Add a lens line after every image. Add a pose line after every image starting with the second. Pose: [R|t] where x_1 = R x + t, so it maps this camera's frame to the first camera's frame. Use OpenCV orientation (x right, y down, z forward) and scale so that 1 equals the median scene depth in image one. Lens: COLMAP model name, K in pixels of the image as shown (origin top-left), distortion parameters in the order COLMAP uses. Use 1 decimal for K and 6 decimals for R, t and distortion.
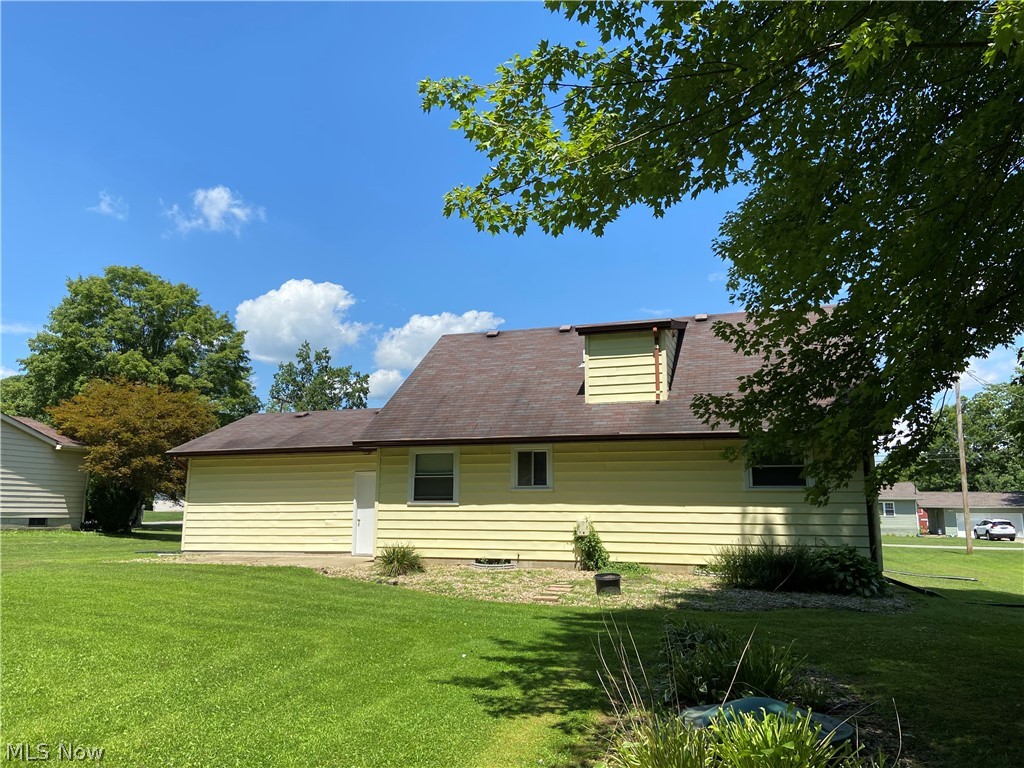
lens RADIAL K [[791.3, 0, 512.0], [0, 791.3, 384.0], [0, 0, 1]] dist [0.055841, 0.001758]
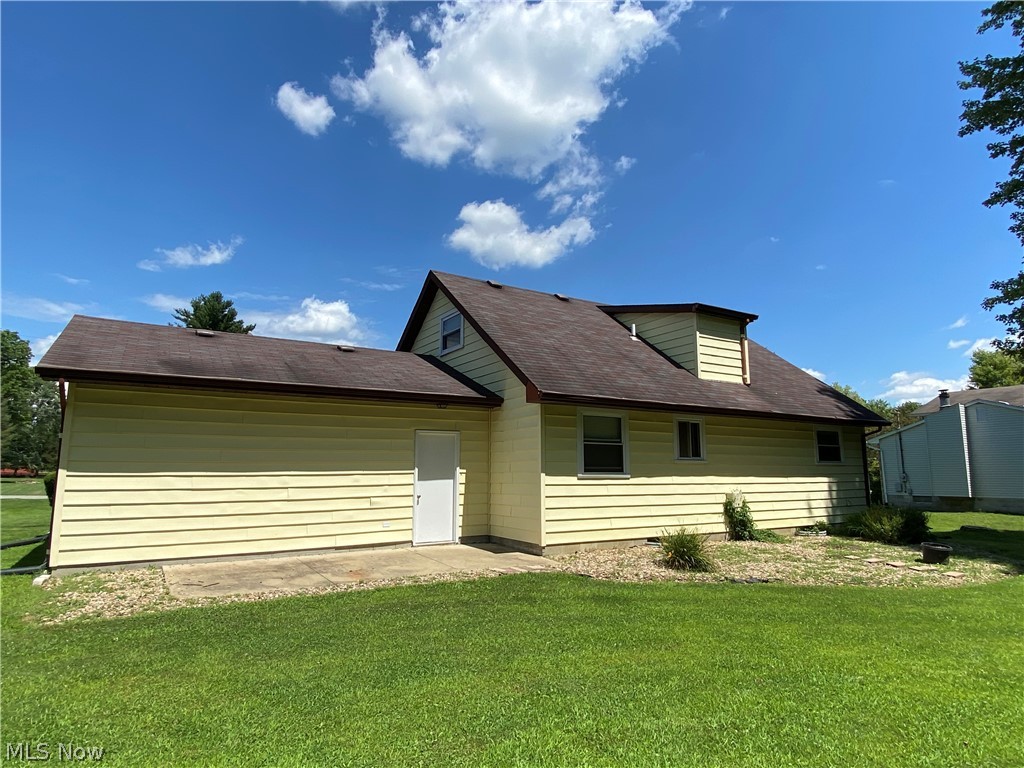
lens RADIAL K [[581.7, 0, 512.0], [0, 581.7, 384.0], [0, 0, 1]] dist [0.004840, -0.000245]
pose [[0.639378, 0.108175, 0.761245, -0.641448], [-0.125040, 0.991503, -0.035874, 0.089924], [-0.758658, -0.072249, 0.647471, 0.691711]]
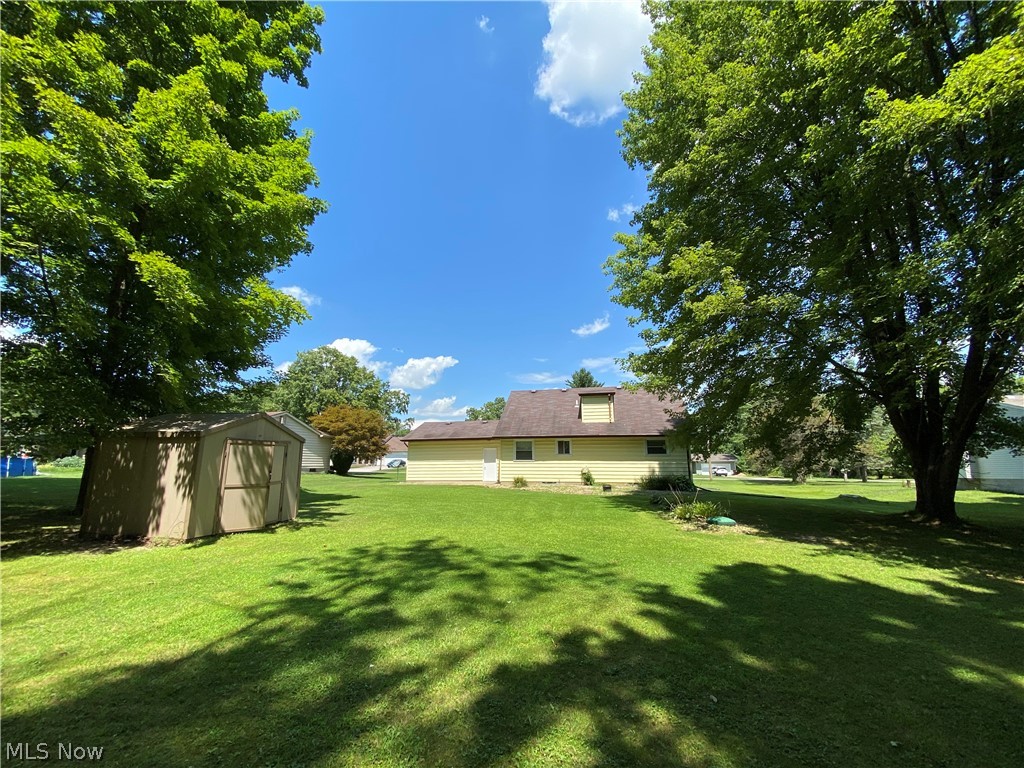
lens RADIAL K [[413.6, 0, 512.0], [0, 413.6, 384.0], [0, 0, 1]] dist [0.045598, -0.040699]
pose [[0.995985, 0.010535, 0.088895, -0.265094], [-0.007419, 0.999349, -0.035310, -0.052958], [-0.089209, 0.034509, 0.995415, -0.360011]]
